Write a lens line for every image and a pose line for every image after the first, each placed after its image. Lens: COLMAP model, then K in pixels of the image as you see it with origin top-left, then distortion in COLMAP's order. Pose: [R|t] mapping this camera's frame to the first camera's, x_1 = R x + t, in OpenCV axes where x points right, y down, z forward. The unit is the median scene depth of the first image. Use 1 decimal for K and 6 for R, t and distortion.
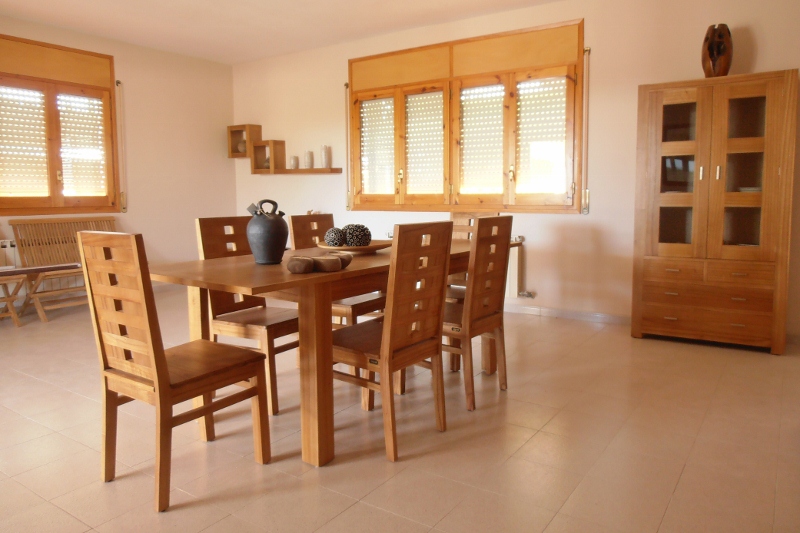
lens RADIAL K [[573.0, 0, 400.4], [0, 573.0, 266.9], [0, 0, 1]] dist [0.010353, 0.000731]
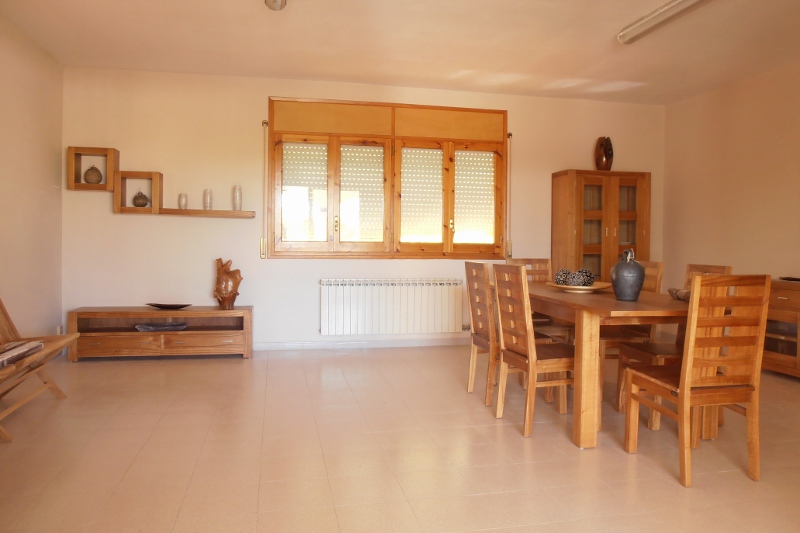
lens RADIAL K [[621.7, 0, 399.0], [0, 621.7, 263.3], [0, 0, 1]] dist [-0.013233, 0.000340]
pose [[0.695859, -0.009604, 0.718115, -0.731014], [0.075650, 0.995328, -0.059993, -0.019314], [-0.714183, 0.096072, 0.693334, 0.198266]]
